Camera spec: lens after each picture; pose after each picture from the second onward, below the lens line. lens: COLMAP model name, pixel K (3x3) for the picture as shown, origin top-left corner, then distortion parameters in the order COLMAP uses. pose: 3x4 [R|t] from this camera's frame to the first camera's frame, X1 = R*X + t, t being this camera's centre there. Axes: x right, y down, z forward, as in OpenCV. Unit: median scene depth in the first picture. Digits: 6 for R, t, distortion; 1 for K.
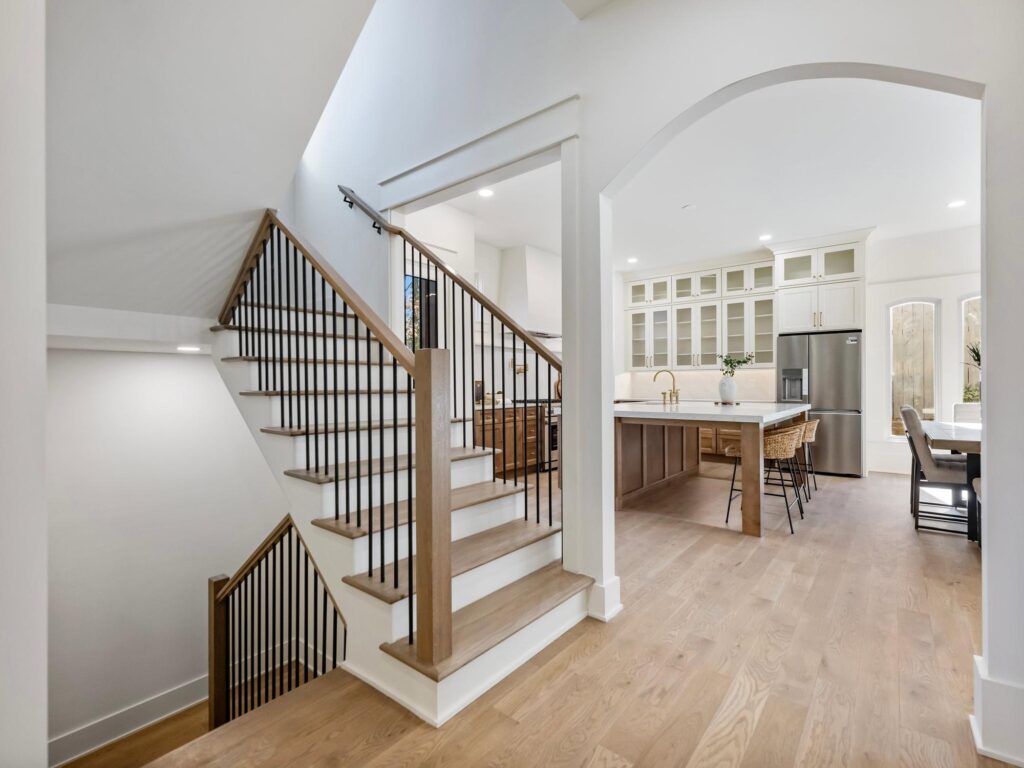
lens RADIAL K [[476.1, 0, 510.5], [0, 476.1, 382.6], [0, 0, 1]] dist [0.003499, 0.000595]
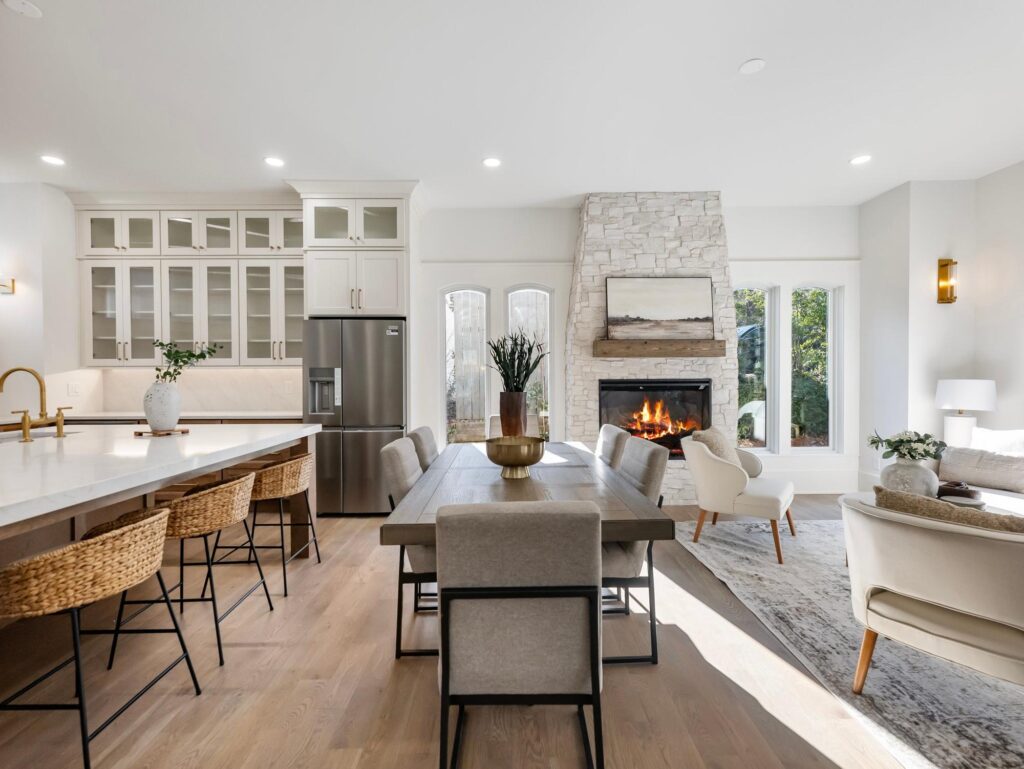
lens RADIAL K [[476.1, 0, 521.7], [0, 476.1, 382.6], [0, 0, 1]] dist [0.003499, 0.000595]
pose [[0.770586, -0.008871, 0.637275, 0.347723], [-0.001798, 0.999869, 0.016093, -0.017859], [-0.637334, -0.013547, 0.770469, 0.266078]]
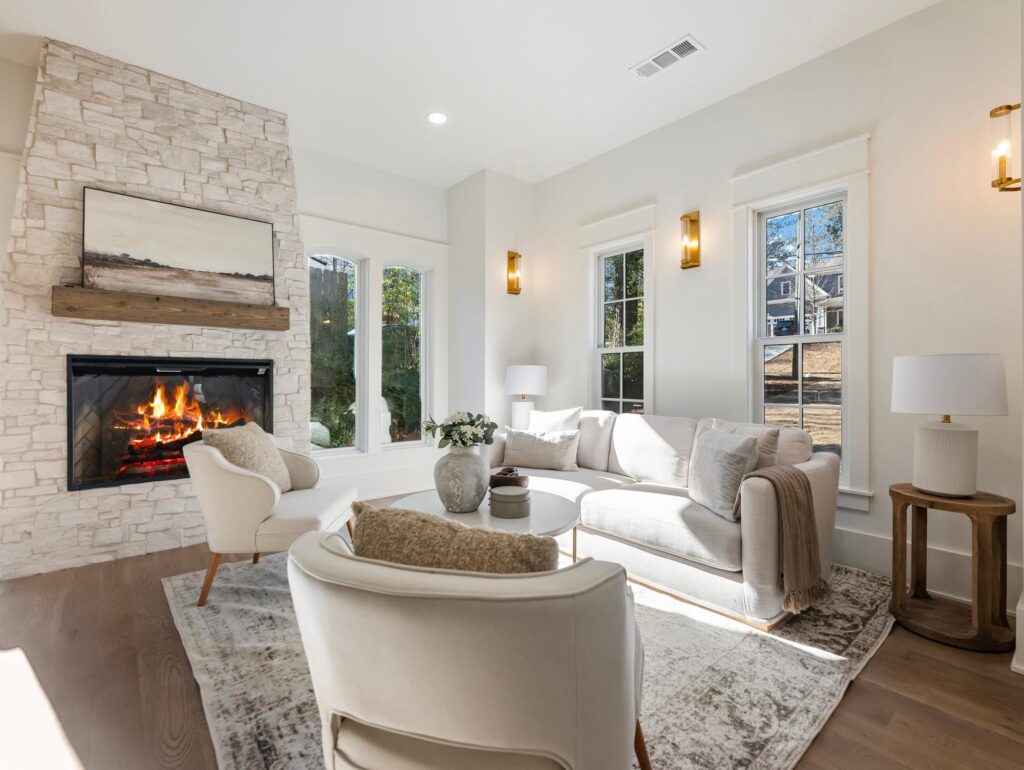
lens RADIAL K [[457.6, 0, 510.6], [0, 457.6, 382.1], [0, 0, 1]] dist [-0.010869, 0.000048]
pose [[0.199310, 0.005766, 0.979919, 0.563982], [-0.007183, 0.999964, -0.004423, 0.010841], [-0.979910, -0.006157, 0.199345, 0.273730]]
